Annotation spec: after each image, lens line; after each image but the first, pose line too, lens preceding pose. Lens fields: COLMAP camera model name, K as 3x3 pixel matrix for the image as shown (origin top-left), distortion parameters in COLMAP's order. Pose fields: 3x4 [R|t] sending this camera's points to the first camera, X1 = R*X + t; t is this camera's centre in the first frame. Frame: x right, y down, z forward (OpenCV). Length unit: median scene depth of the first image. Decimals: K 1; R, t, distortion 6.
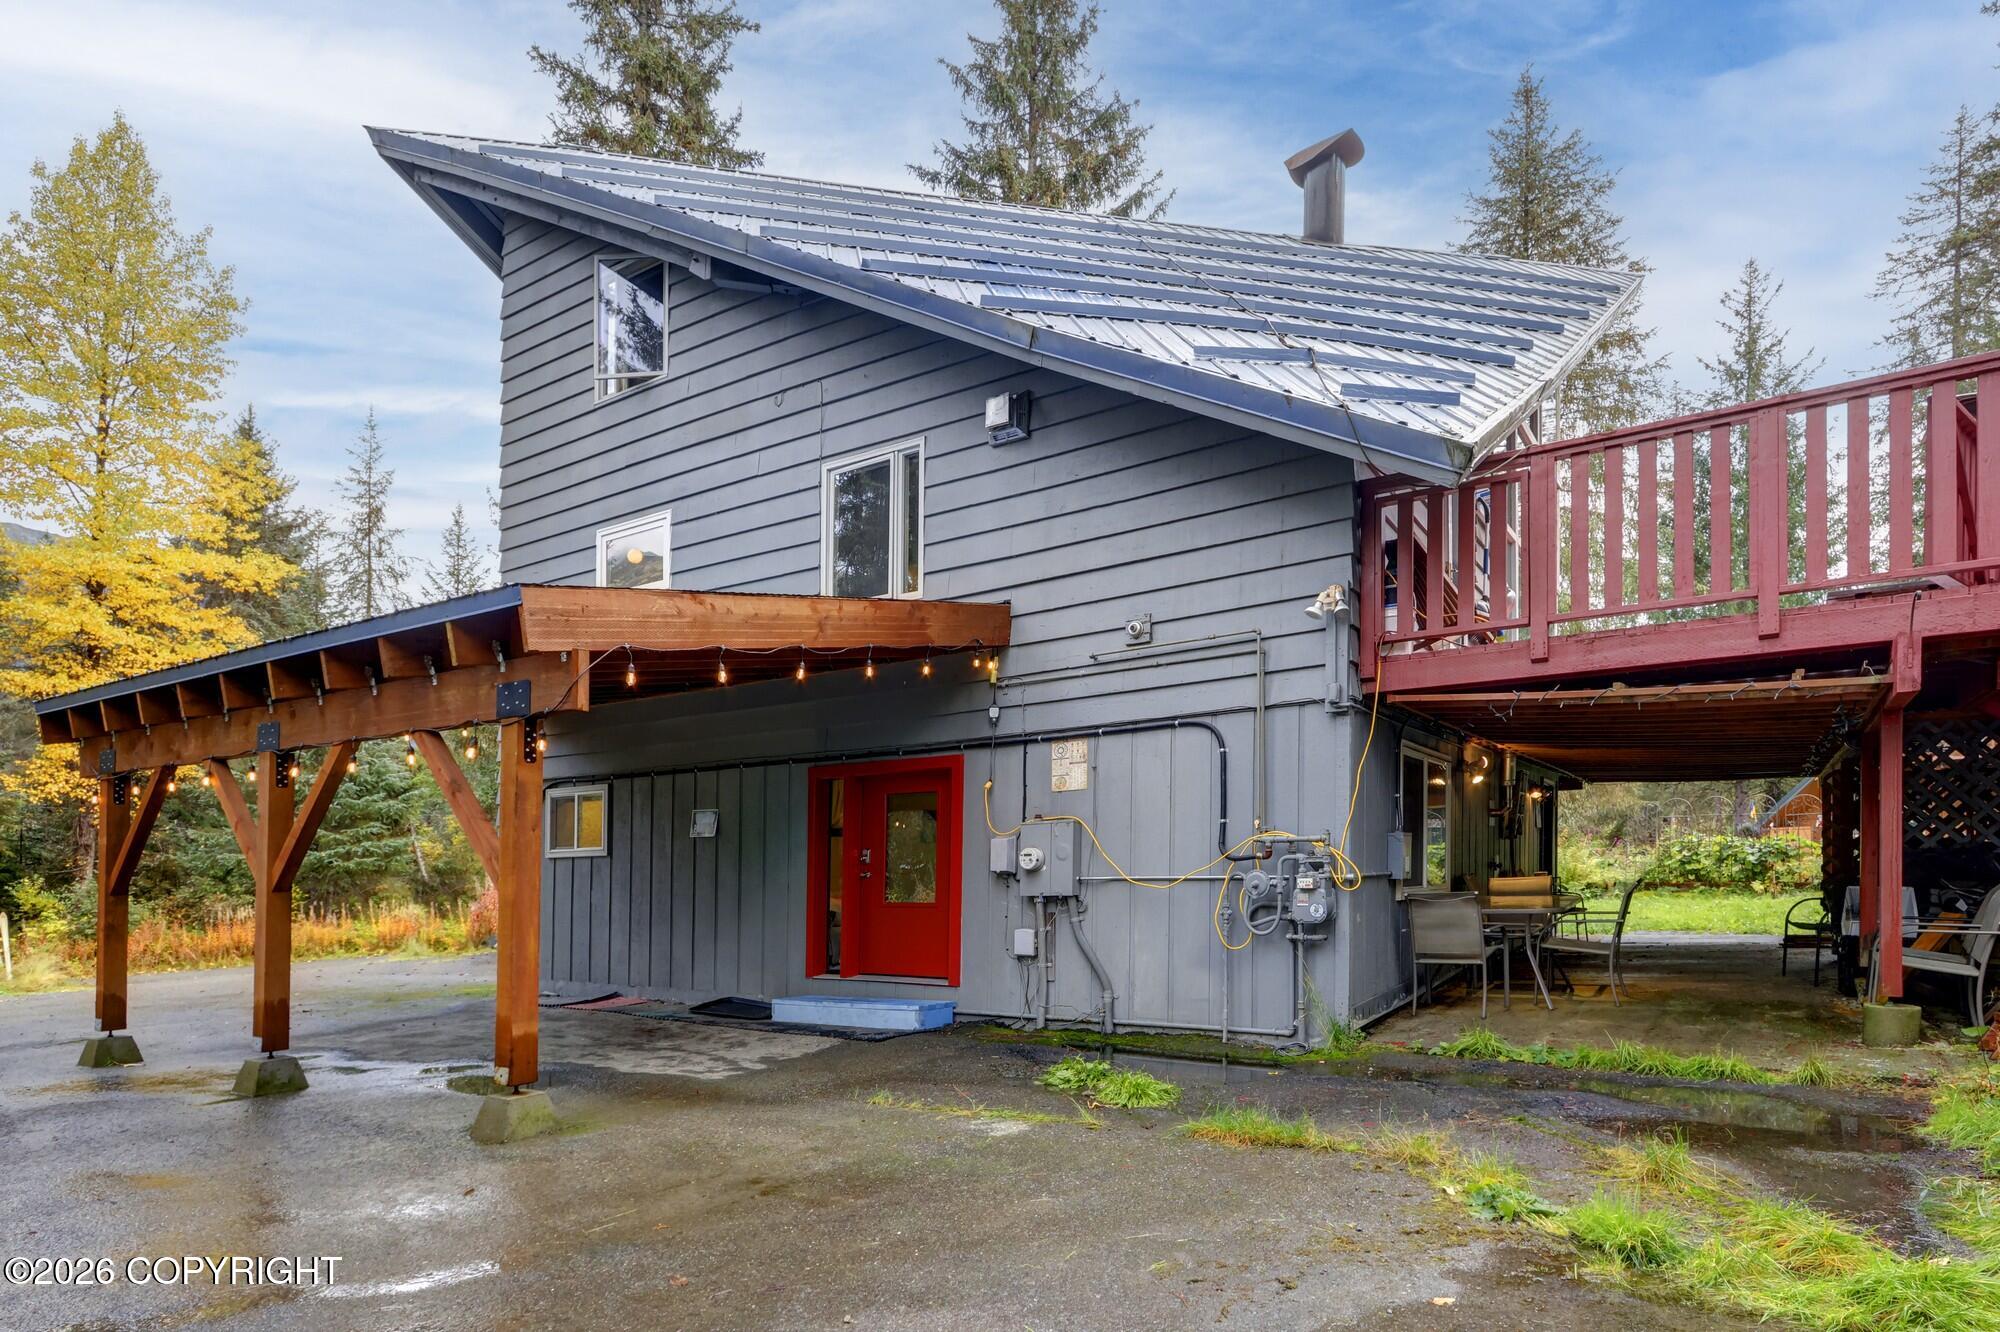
lens RADIAL K [[1160.3, 0, 978.0], [0, 1160.3, 821.5], [0, 0, 1]] dist [0.005326, -0.001064]
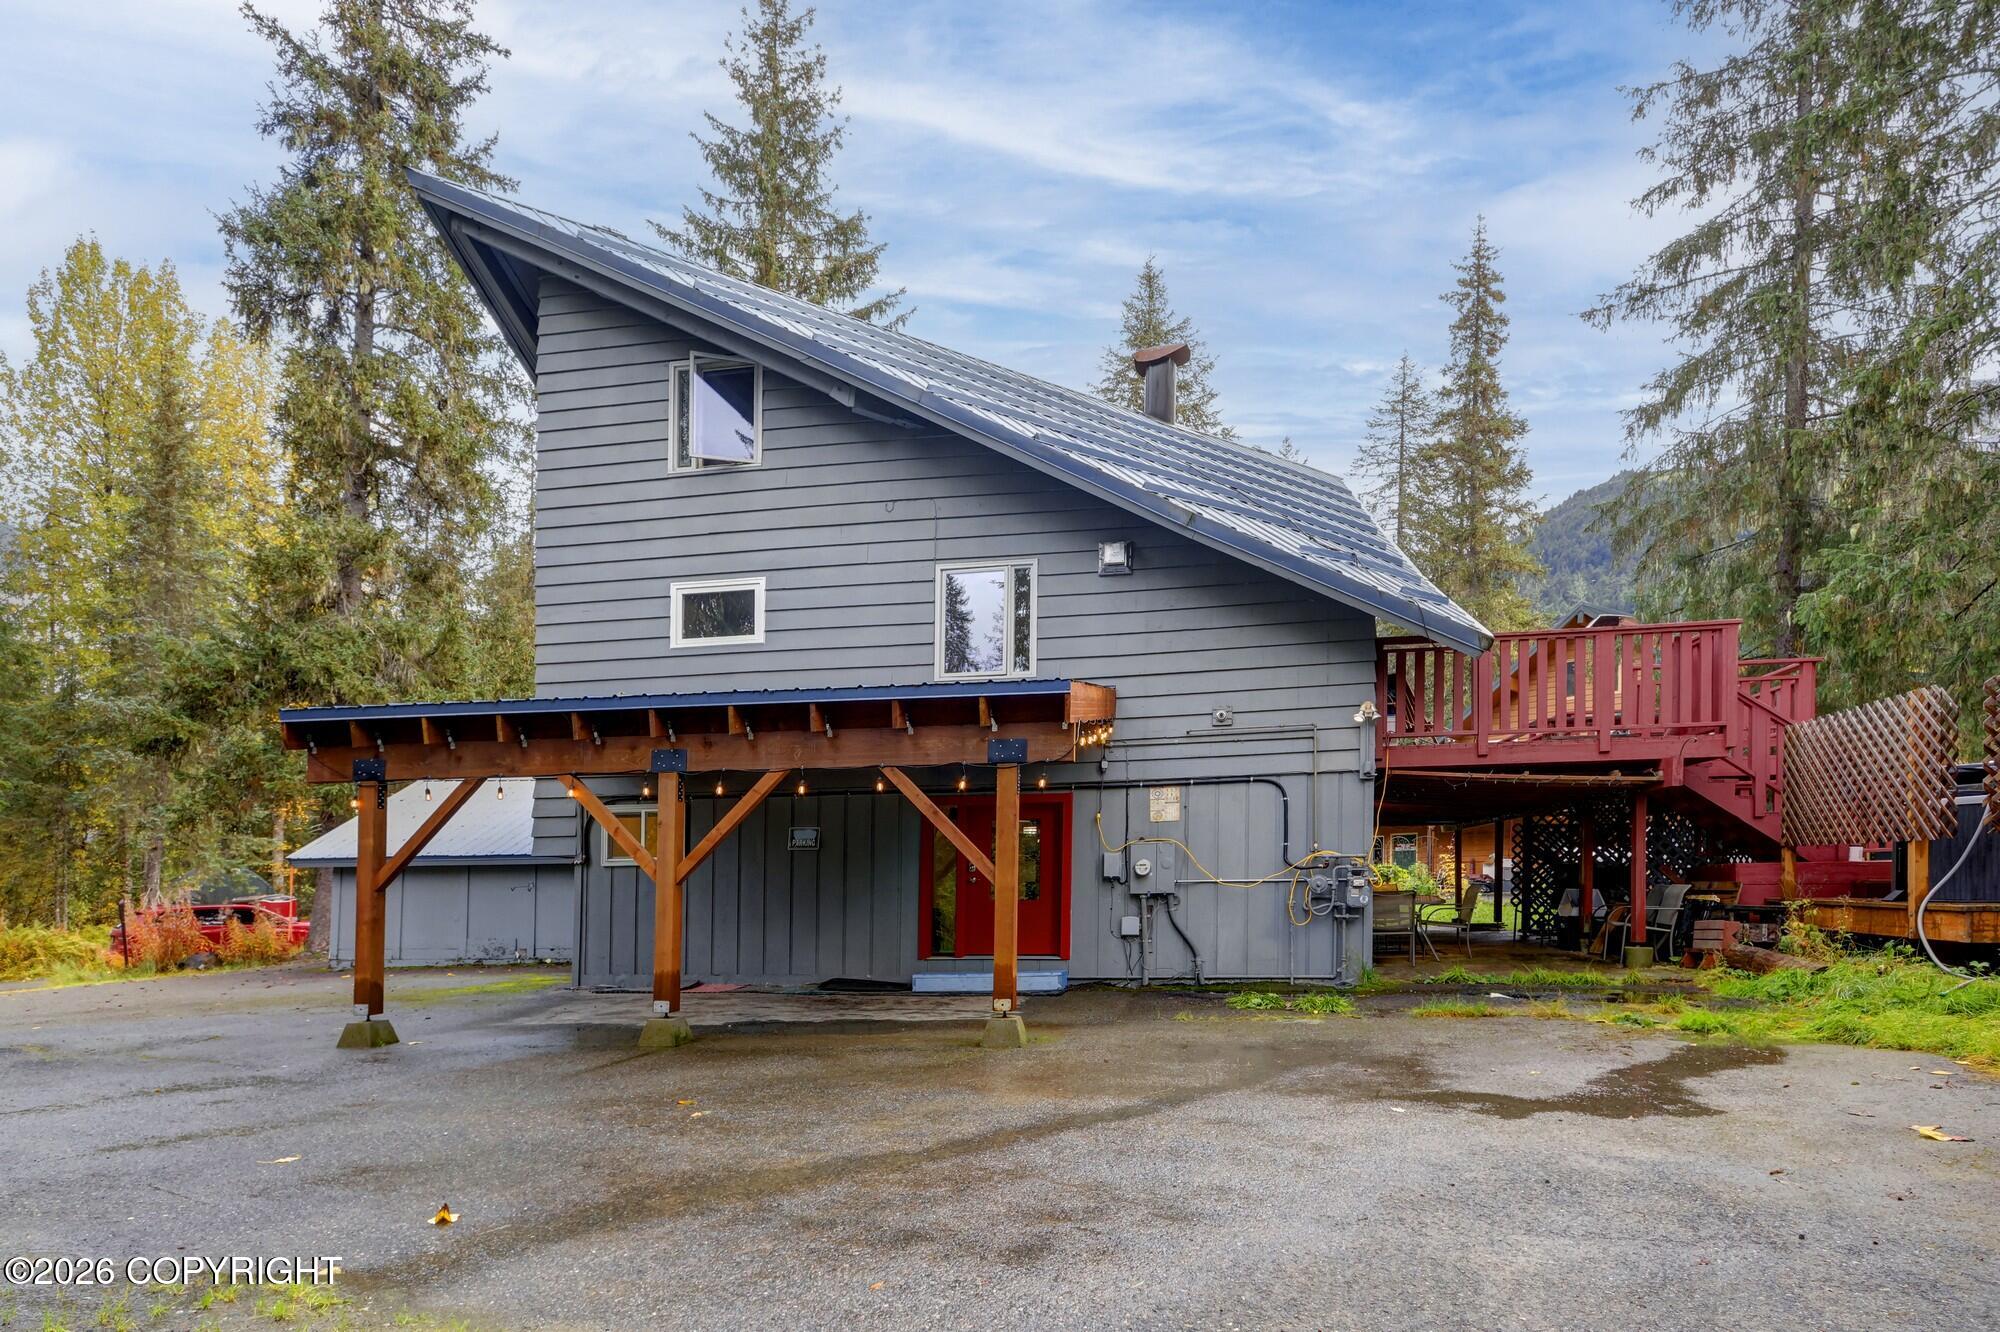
lens RADIAL K [[1167.2, 0, 887.4], [0, 1167.2, 856.6], [0, 0, 1]] dist [0.005813, -0.001870]
pose [[0.924620, 0.017203, 0.380502, -0.789766], [-0.019429, 0.999809, 0.002009, 0.020966], [-0.380395, -0.009250, 0.924778, -0.223479]]
